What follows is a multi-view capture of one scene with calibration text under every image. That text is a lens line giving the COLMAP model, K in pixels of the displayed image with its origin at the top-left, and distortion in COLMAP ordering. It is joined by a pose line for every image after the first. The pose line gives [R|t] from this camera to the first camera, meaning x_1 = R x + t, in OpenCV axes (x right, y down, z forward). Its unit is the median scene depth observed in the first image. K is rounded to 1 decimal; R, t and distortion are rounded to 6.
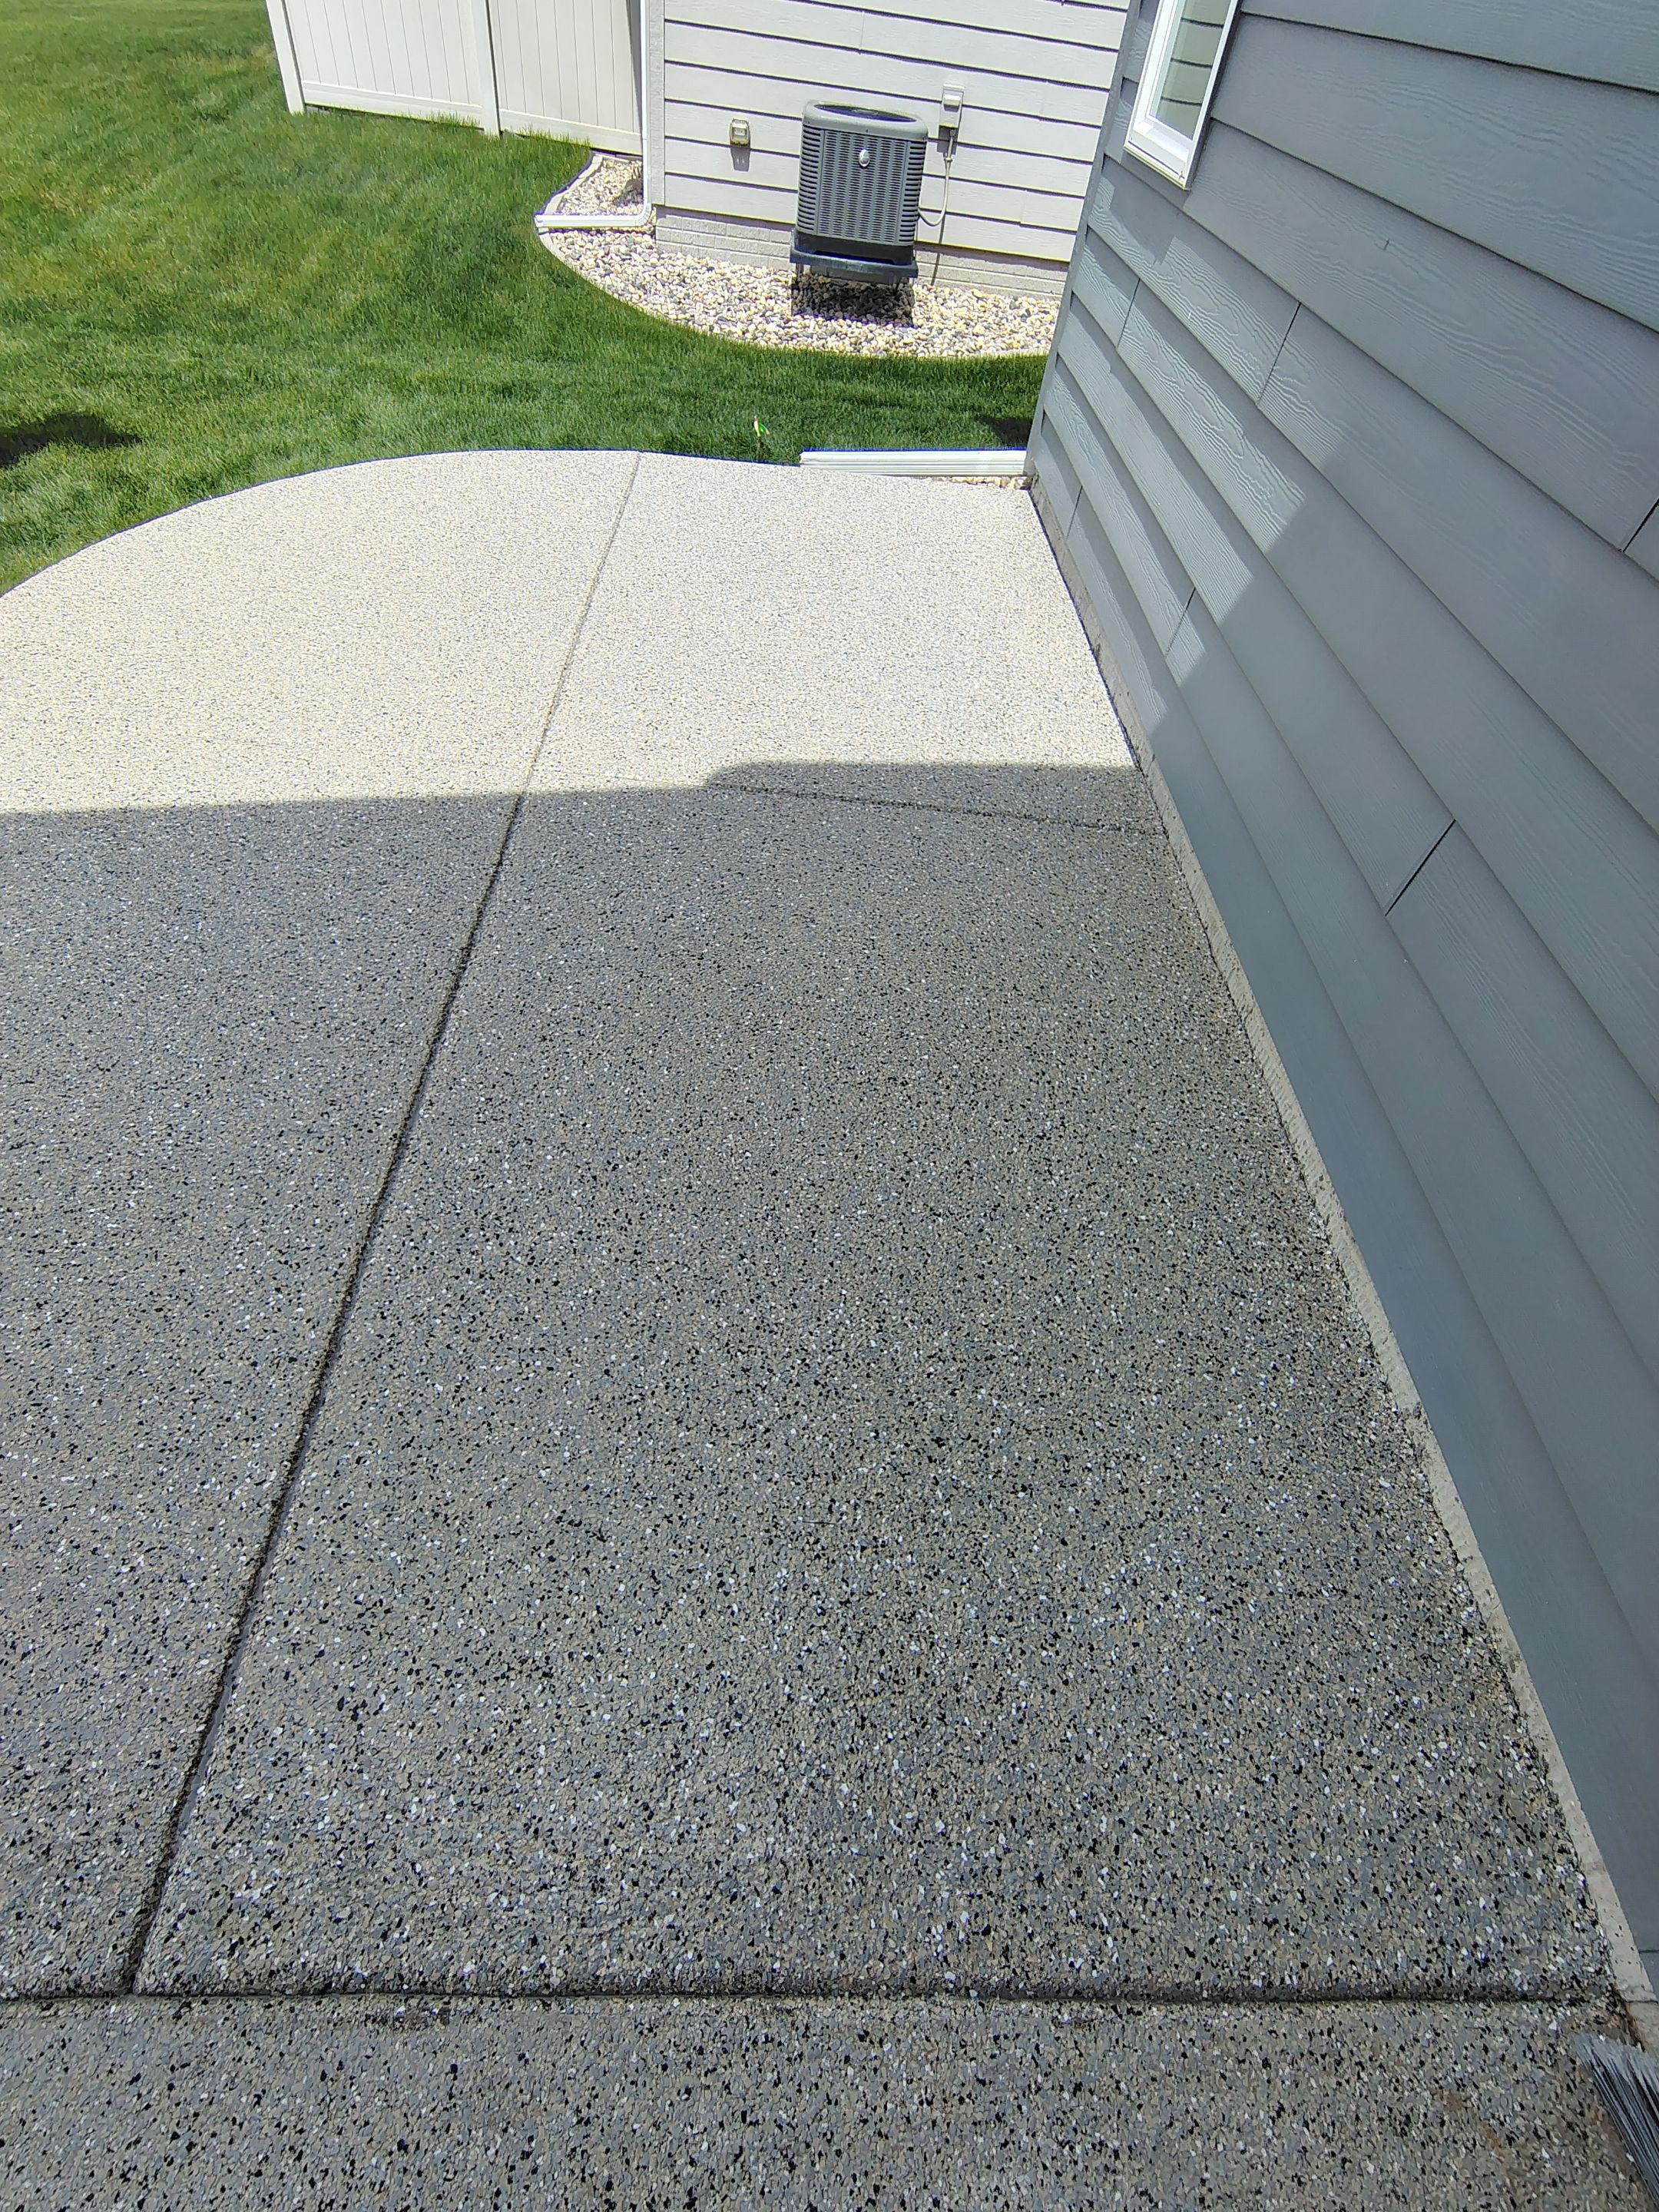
lens RADIAL K [[1056.9, 0, 795.2], [0, 1056.9, 1008.7], [0, 0, 1]] dist [-0.011237, 0.005862]
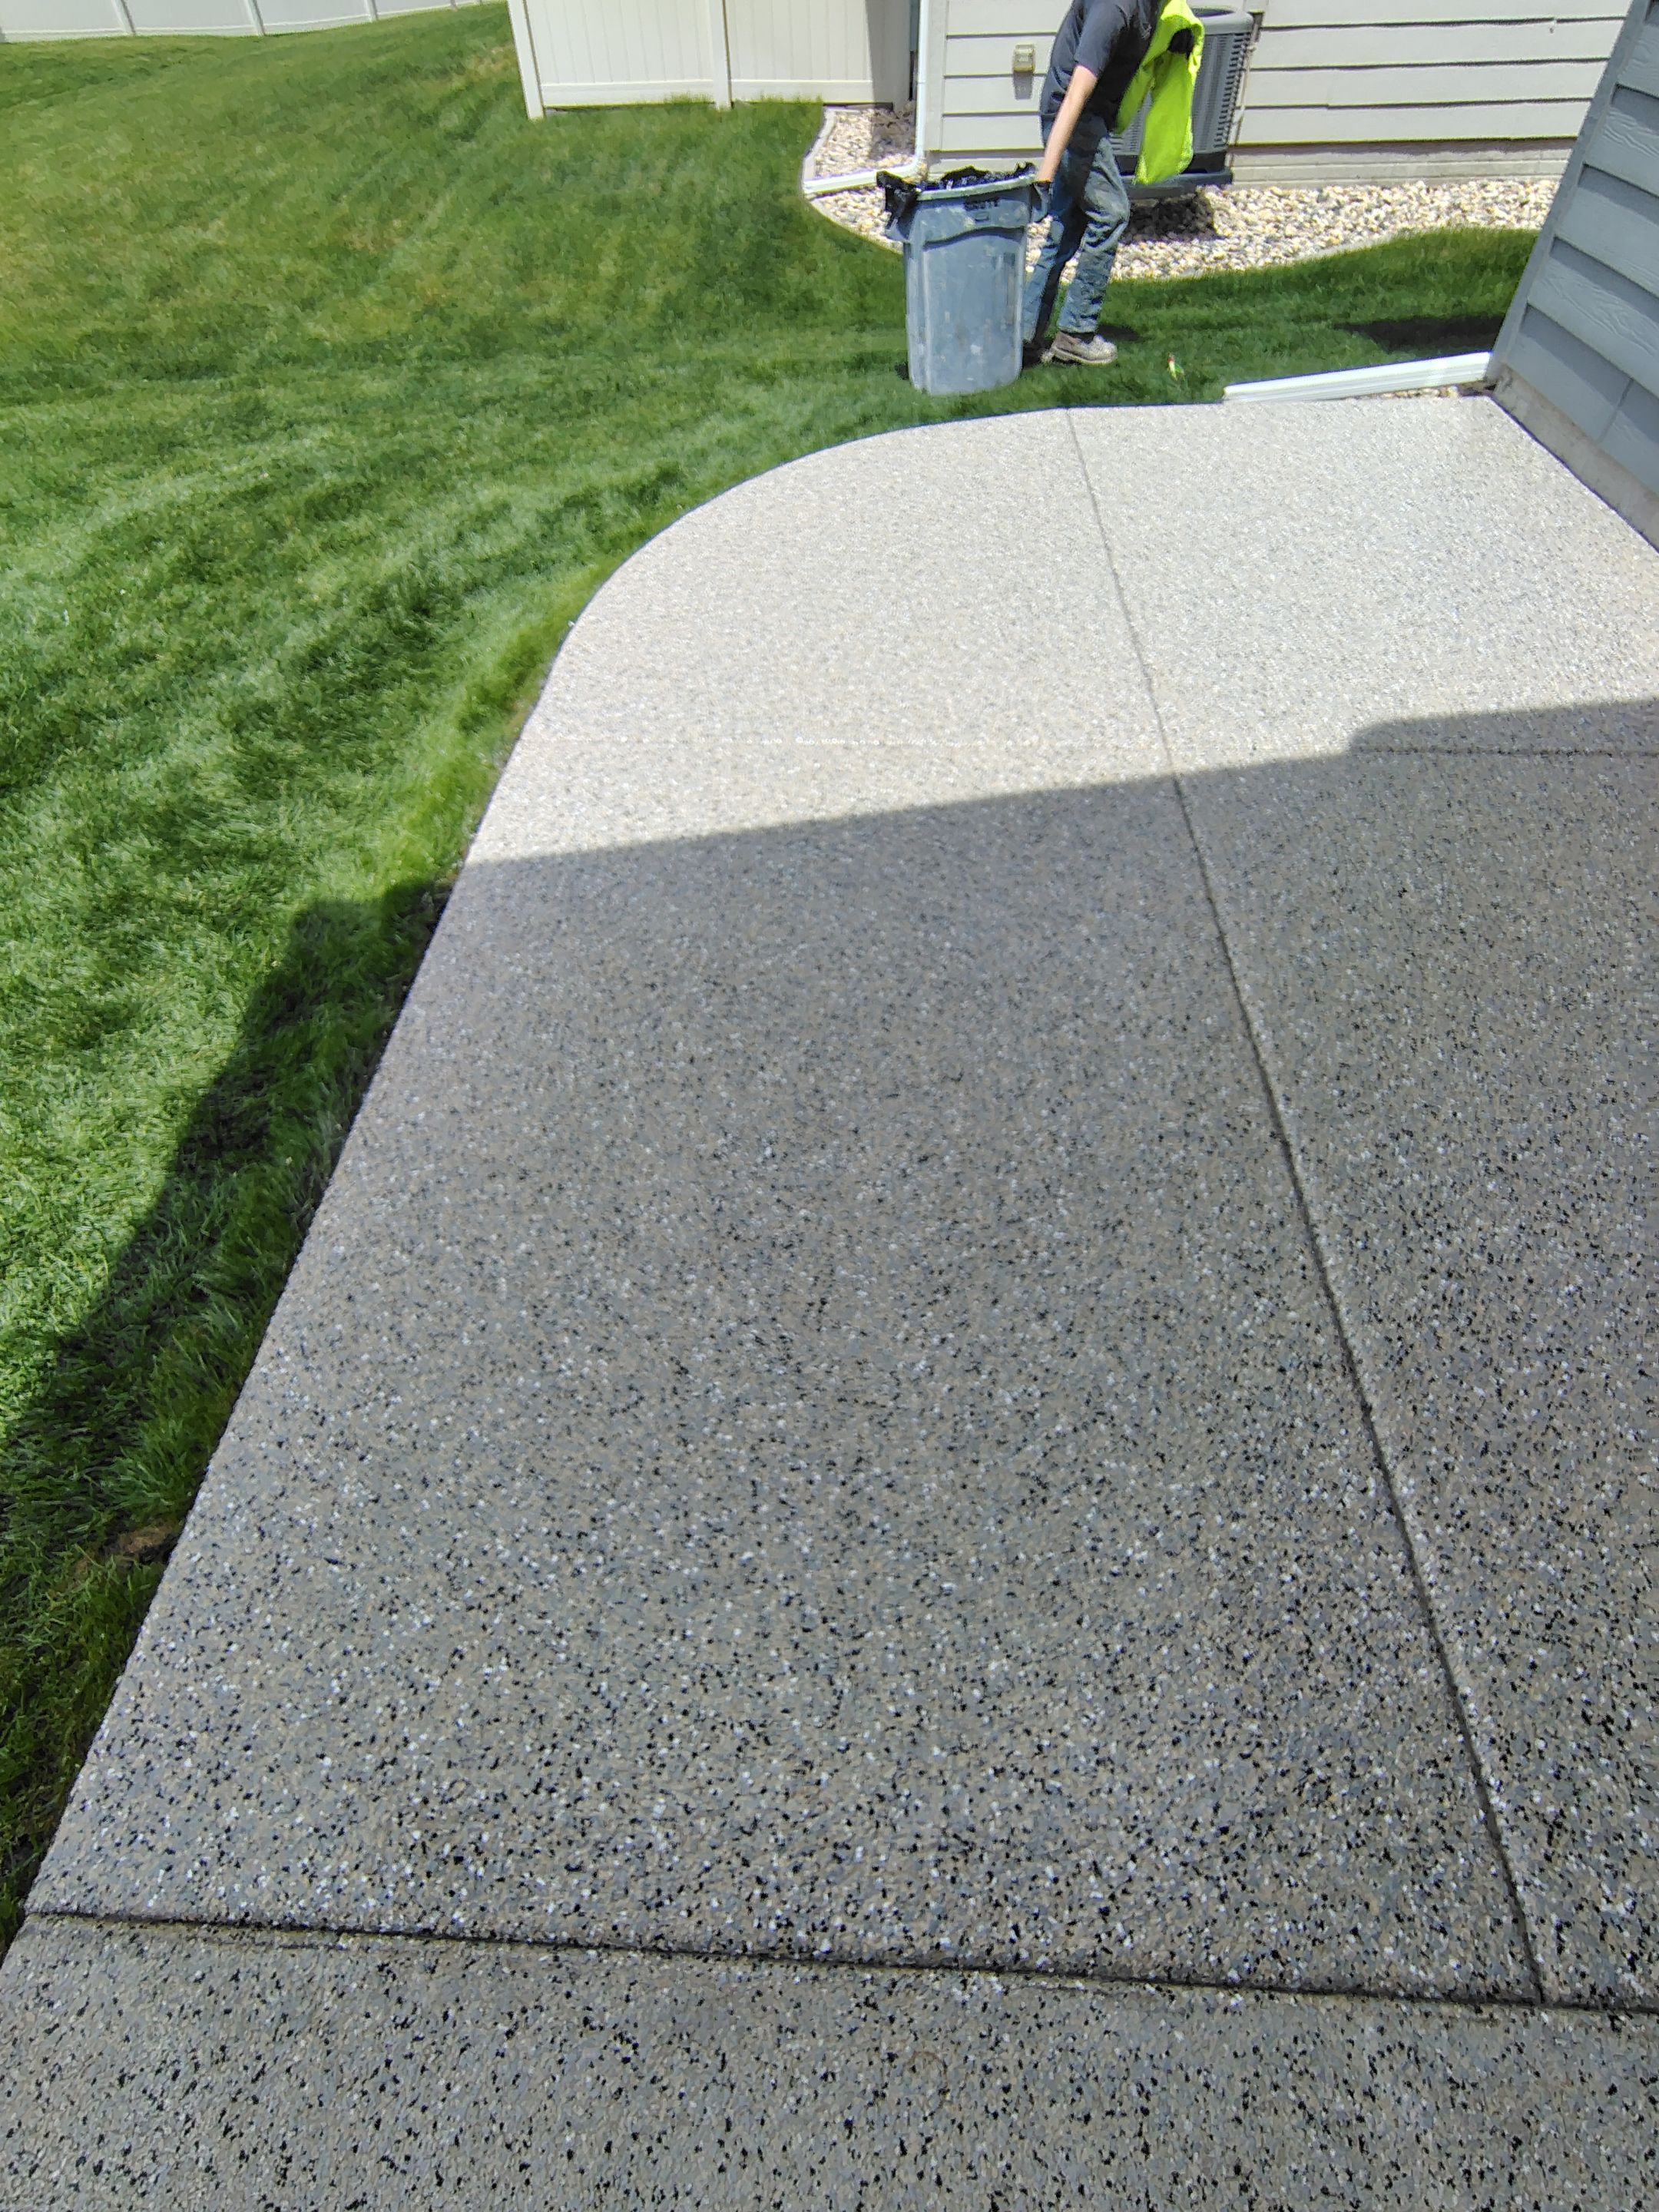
lens RADIAL K [[1056.9, 0, 817.7], [0, 1056.9, 1016.2], [0, 0, 1]] dist [-0.011237, 0.005862]
pose [[0.988931, -0.053565, -0.138369, -0.478935], [0.059146, 0.997580, 0.036544, -0.037190], [0.136076, -0.044324, 0.989706, -0.023190]]
